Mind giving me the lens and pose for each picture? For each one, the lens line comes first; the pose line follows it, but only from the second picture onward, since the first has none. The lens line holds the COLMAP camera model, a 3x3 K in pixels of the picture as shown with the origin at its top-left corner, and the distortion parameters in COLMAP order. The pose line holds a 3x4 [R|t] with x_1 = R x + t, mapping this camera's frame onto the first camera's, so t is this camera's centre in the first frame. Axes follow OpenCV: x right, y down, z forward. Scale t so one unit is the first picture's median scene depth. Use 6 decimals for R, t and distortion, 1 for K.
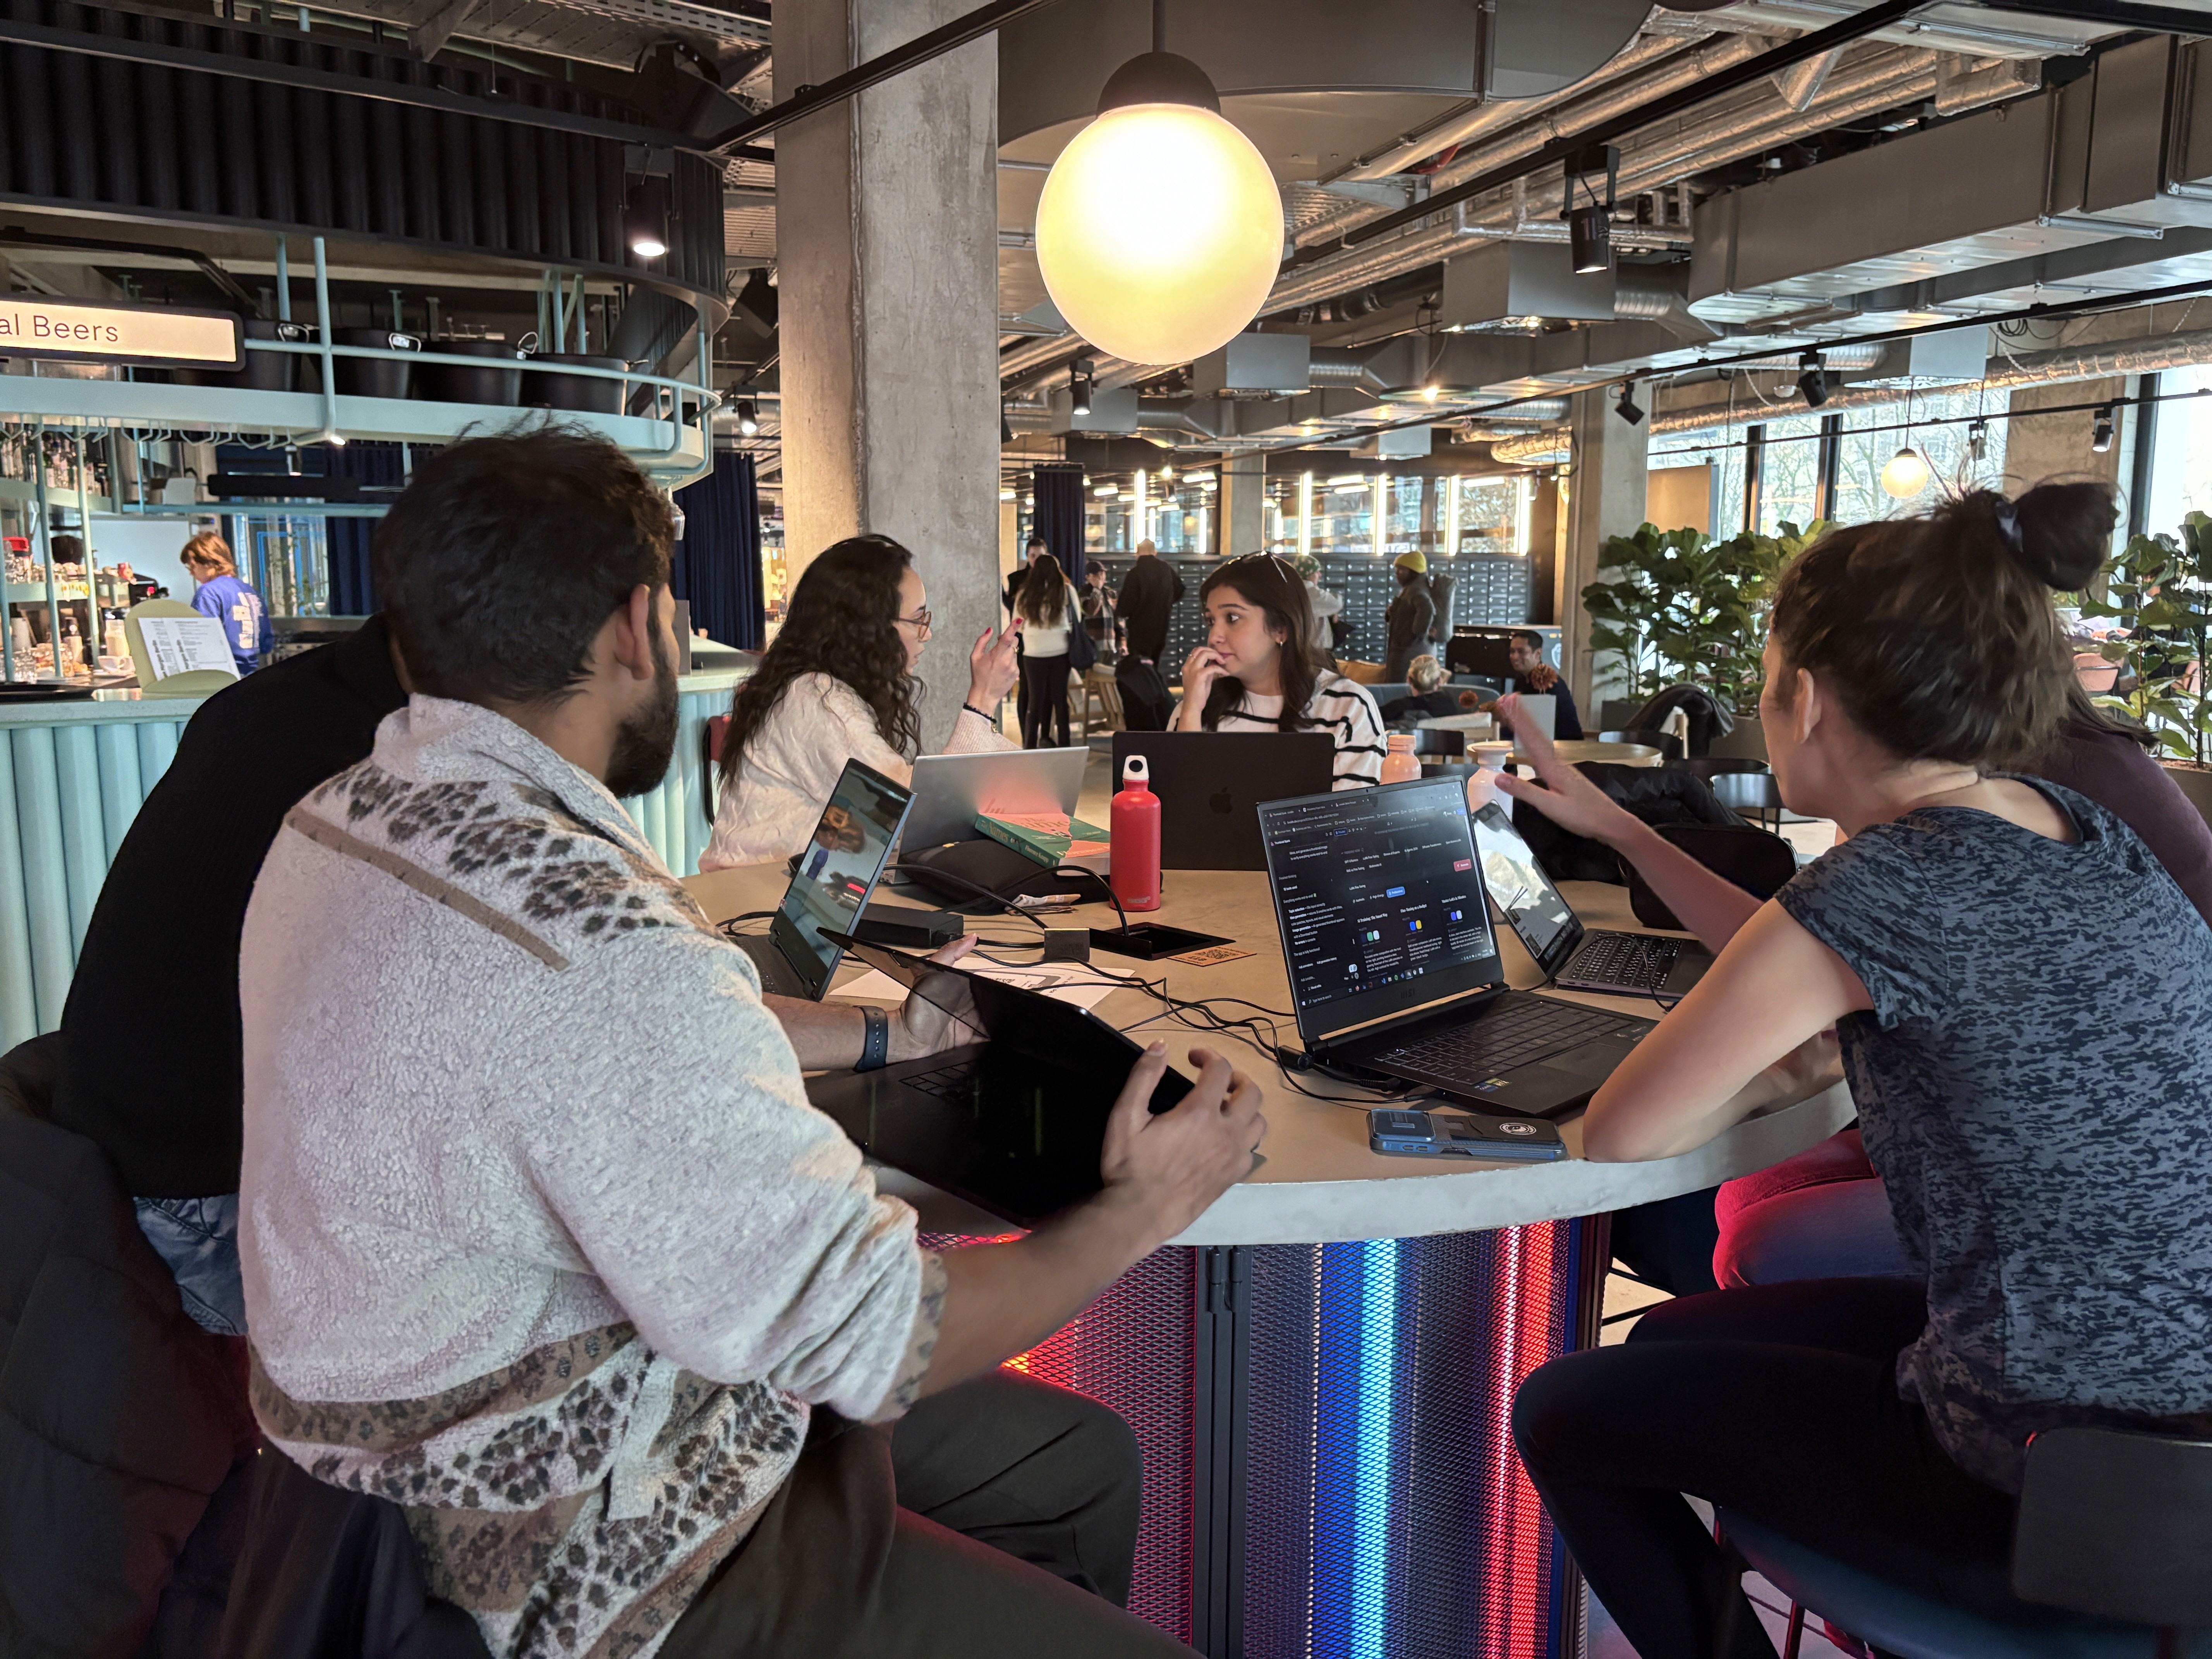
lens RADIAL K [[1685.3, 0, 1097.2], [0, 1685.3, 837.8], [0, 0, 1]] dist [0.024632, -0.013597]
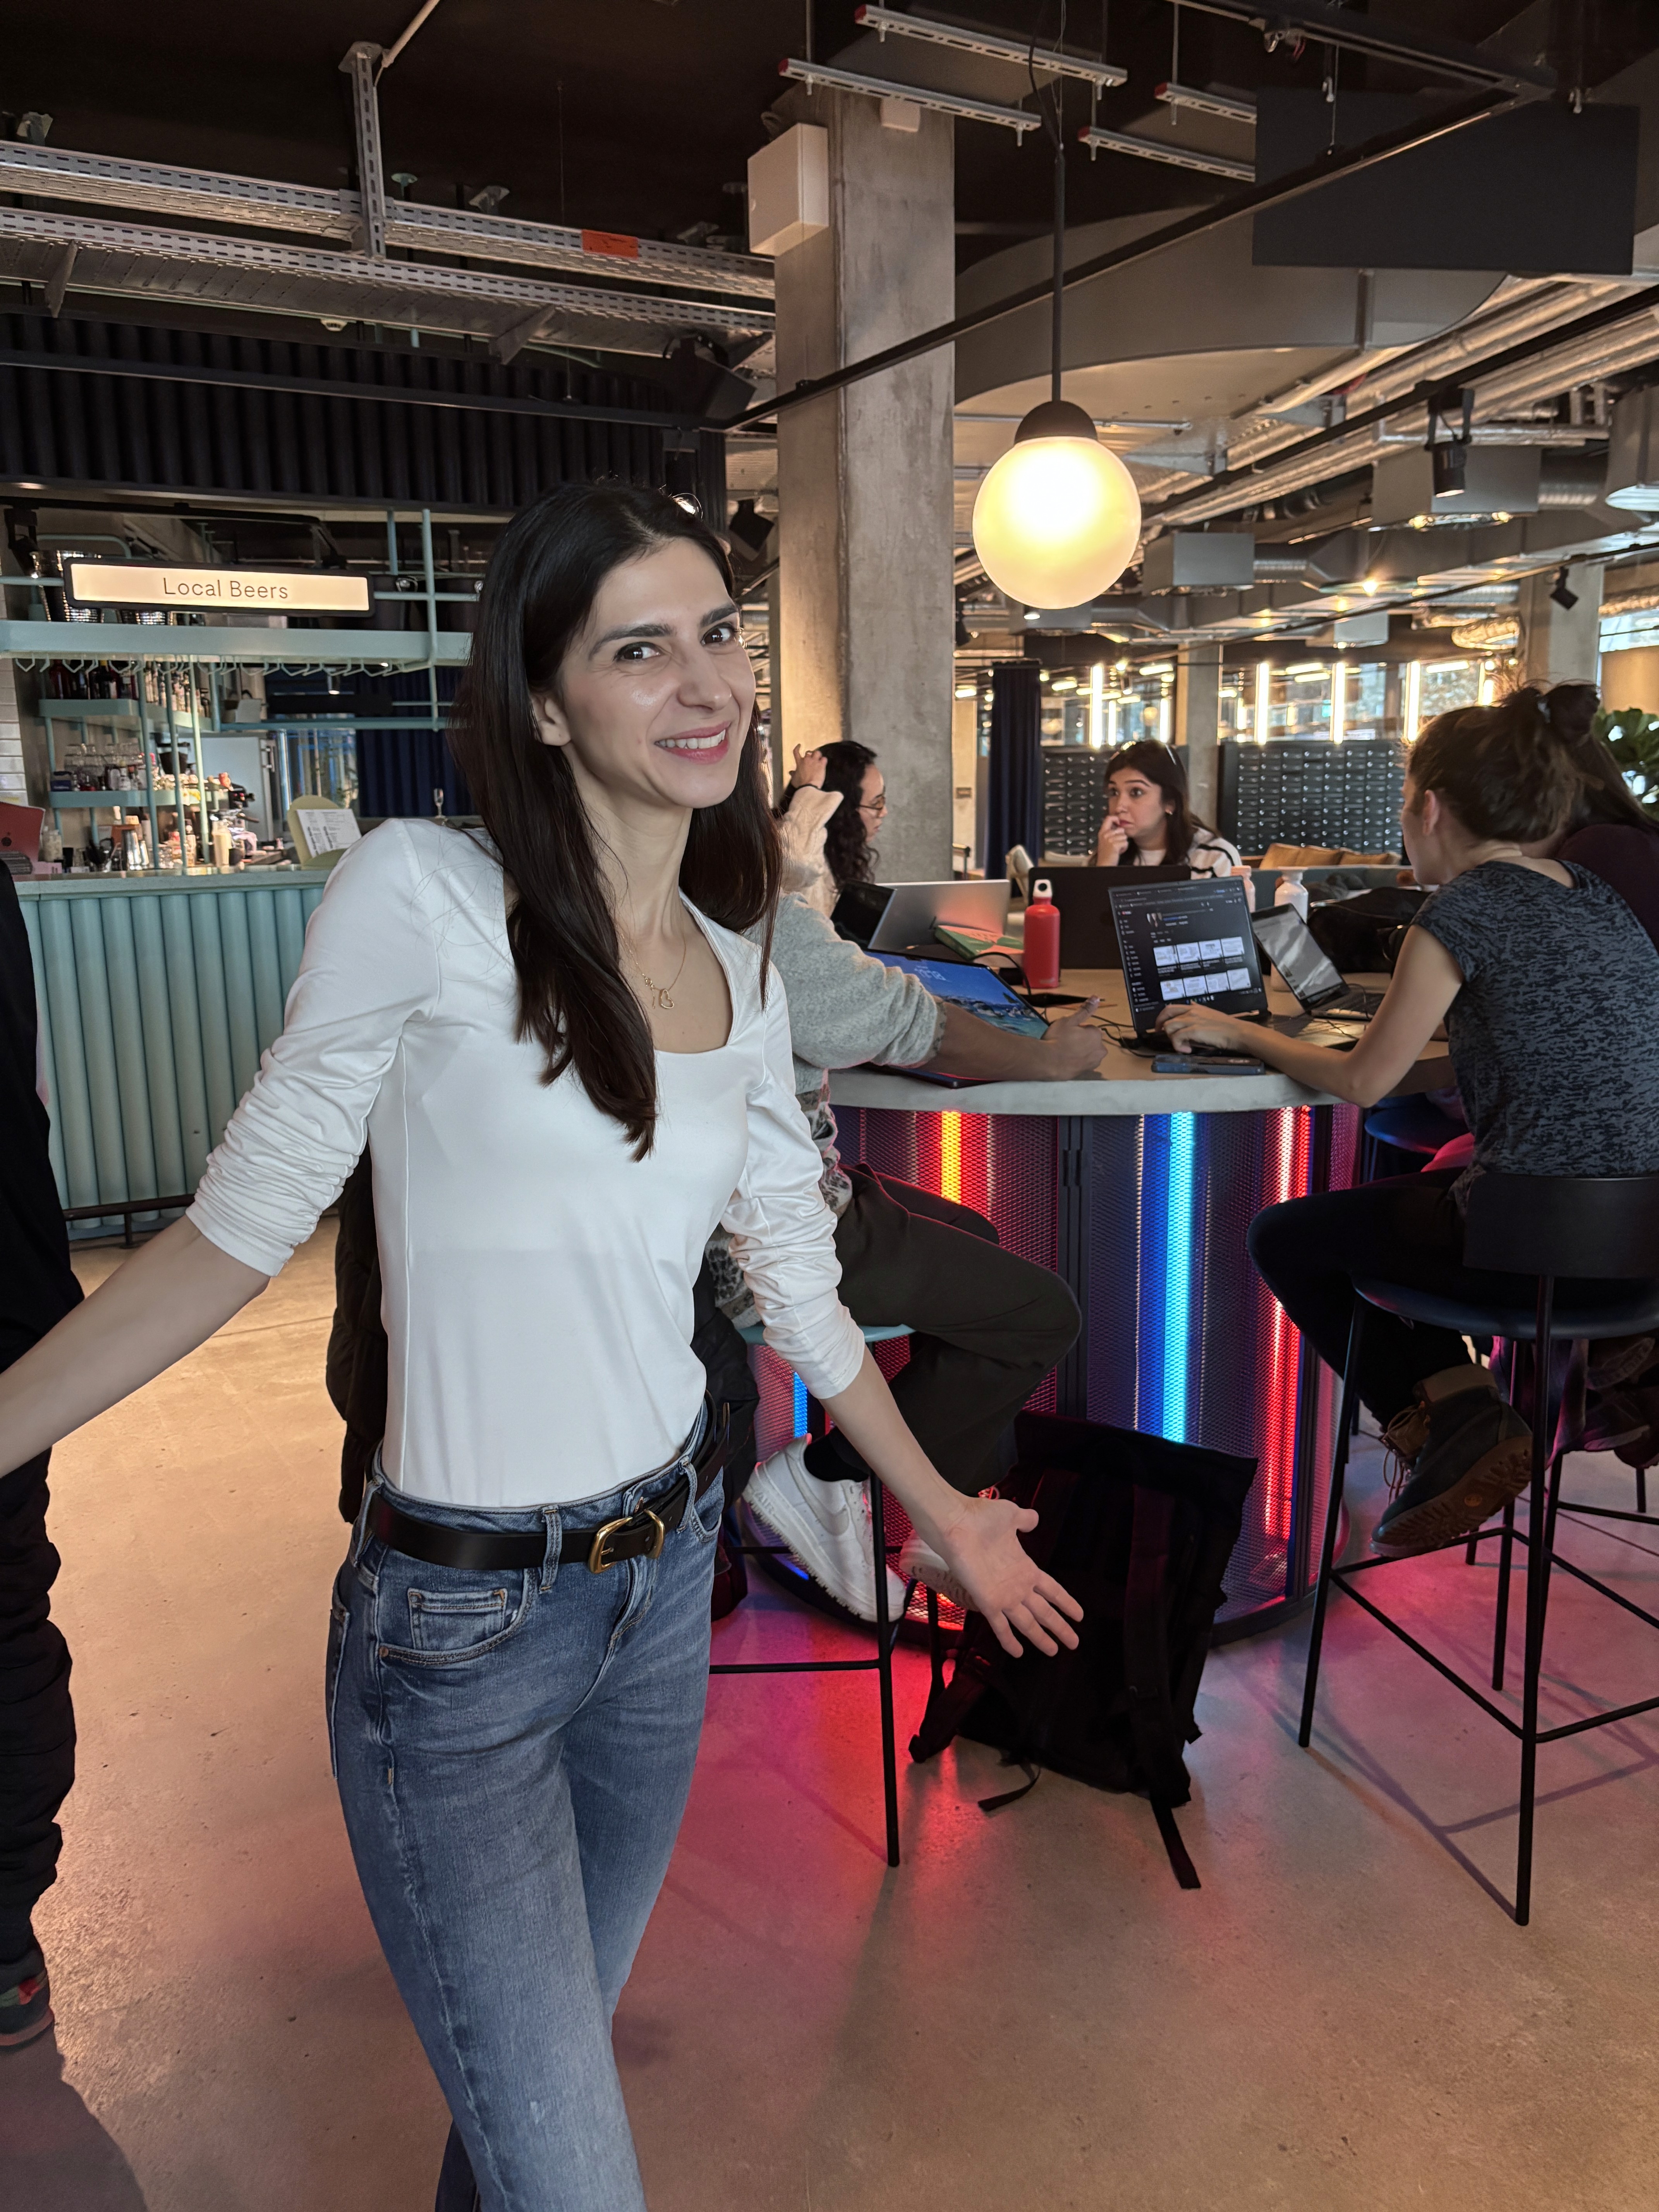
lens RADIAL K [[1685.3, 0, 829.5], [0, 1685.3, 1106.0], [0, 0, 1]] dist [0.024632, -0.013597]
pose [[0.990599, 0.006046, -0.136667, 0.009377], [-0.000624, 0.999212, 0.039678, 0.020046], [0.136800, -0.039220, 0.989822, -0.104275]]
